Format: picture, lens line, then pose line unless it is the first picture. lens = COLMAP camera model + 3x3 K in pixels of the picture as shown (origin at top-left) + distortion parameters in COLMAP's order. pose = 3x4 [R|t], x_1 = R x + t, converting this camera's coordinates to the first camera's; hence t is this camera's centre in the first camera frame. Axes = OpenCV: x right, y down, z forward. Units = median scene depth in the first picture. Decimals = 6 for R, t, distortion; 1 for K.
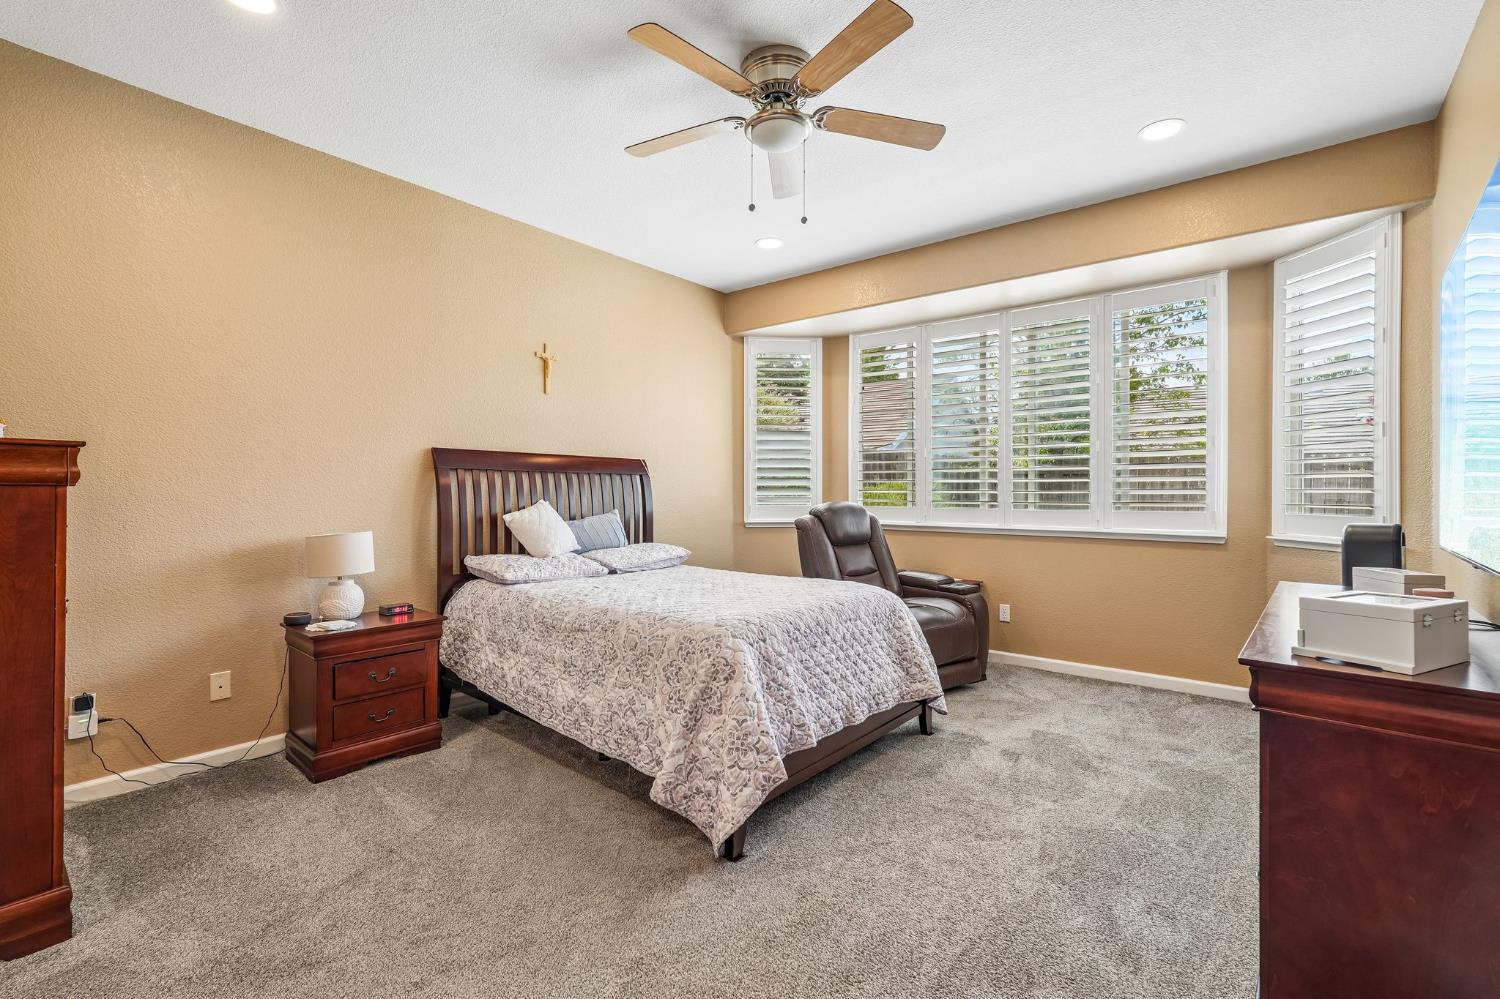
lens RADIAL K [[672.4, 0, 758.8], [0, 672.4, 493.7], [0, 0, 1]] dist [-0.006125, 0.002789]
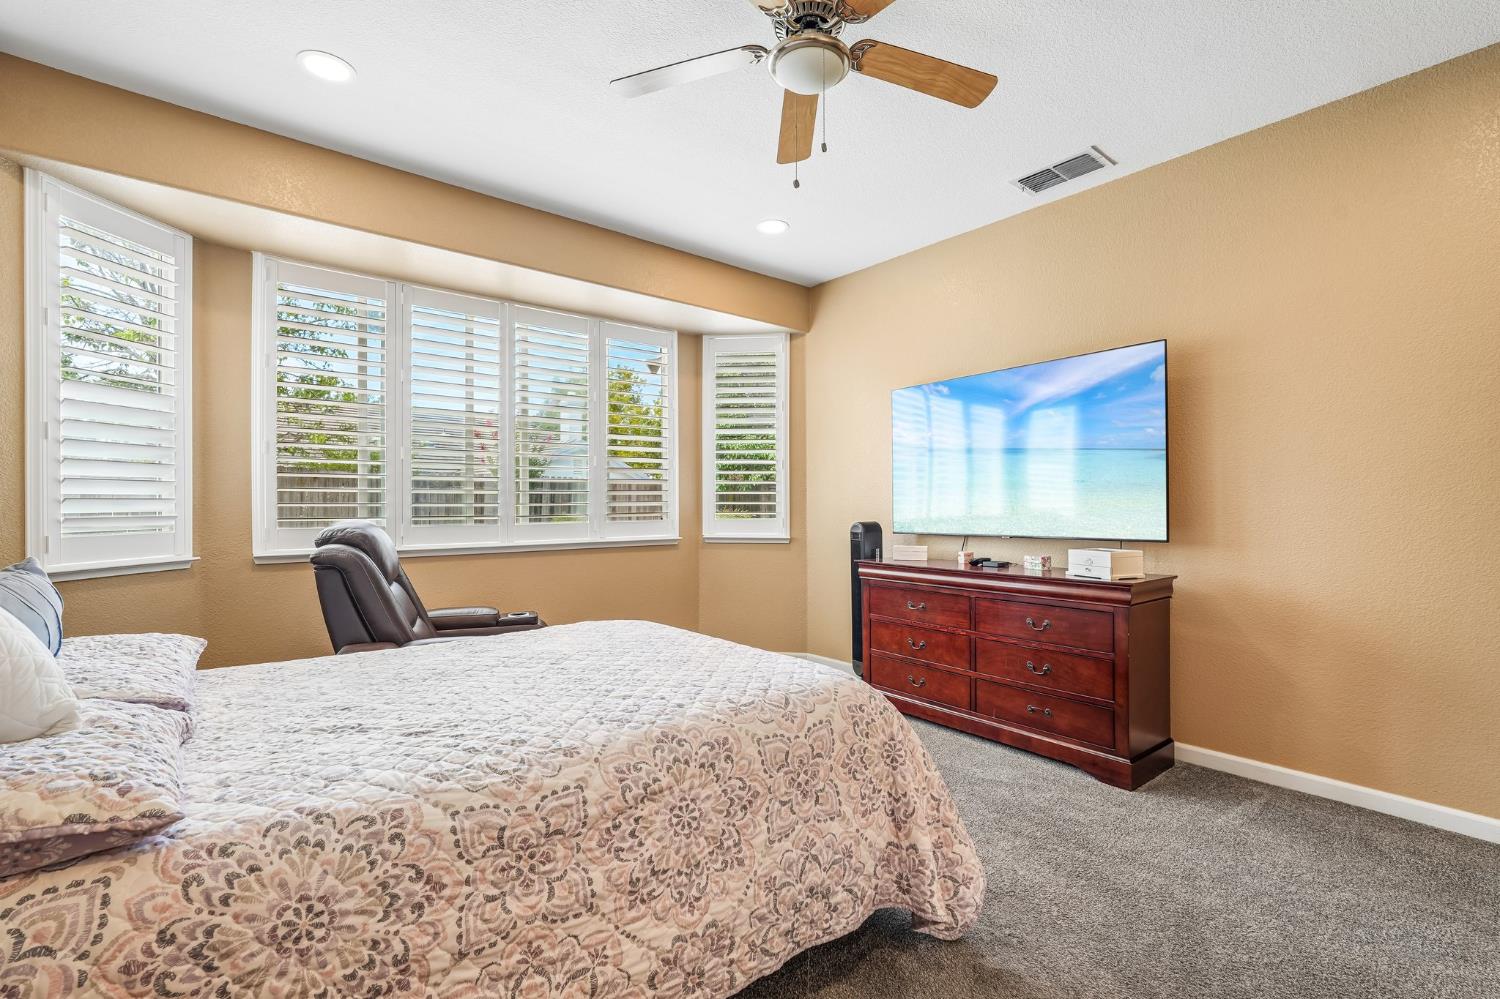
lens RADIAL K [[672.4, 0, 746.0], [0, 672.4, 502.7], [0, 0, 1]] dist [-0.006125, 0.002789]
pose [[0.189210, -0.001059, 0.981936, -0.666491], [0.008464, 0.999964, -0.000553, -0.003653], [-0.981900, 0.008416, 0.189212, 0.776704]]
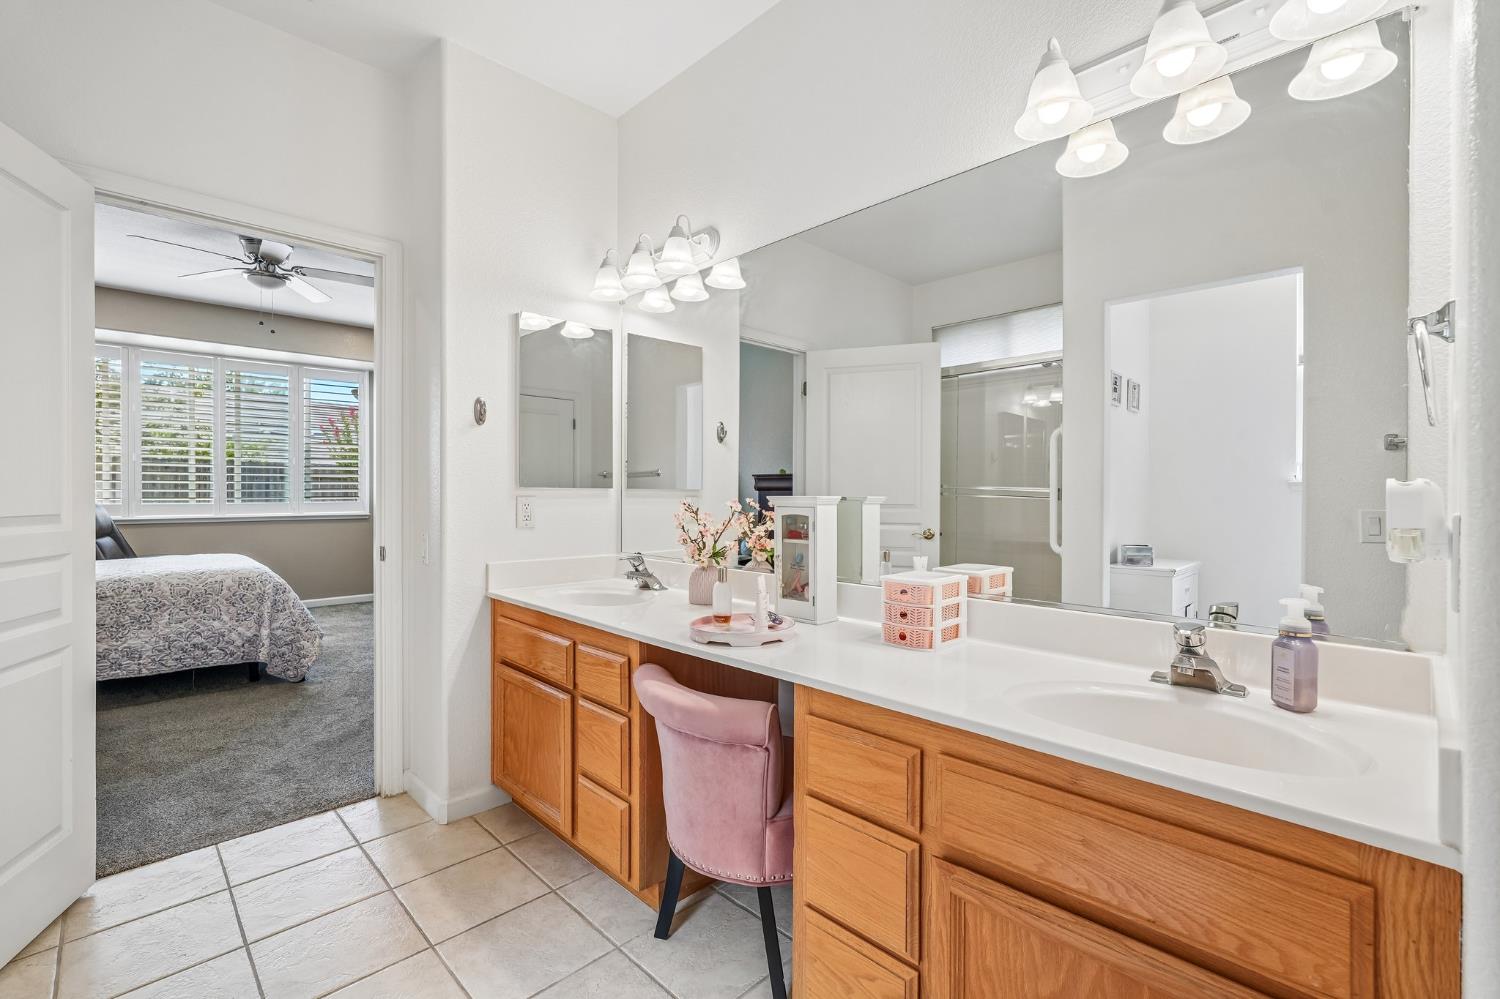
lens RADIAL K [[672.4, 0, 755.1], [0, 672.4, 494.3], [0, 0, 1]] dist [-0.006125, 0.002789]
pose [[0.123757, -0.005469, 0.992298, -1.279730], [0.002744, 0.999983, 0.005169, 0.001405], [-0.992309, 0.002083, 0.123770, -0.377625]]
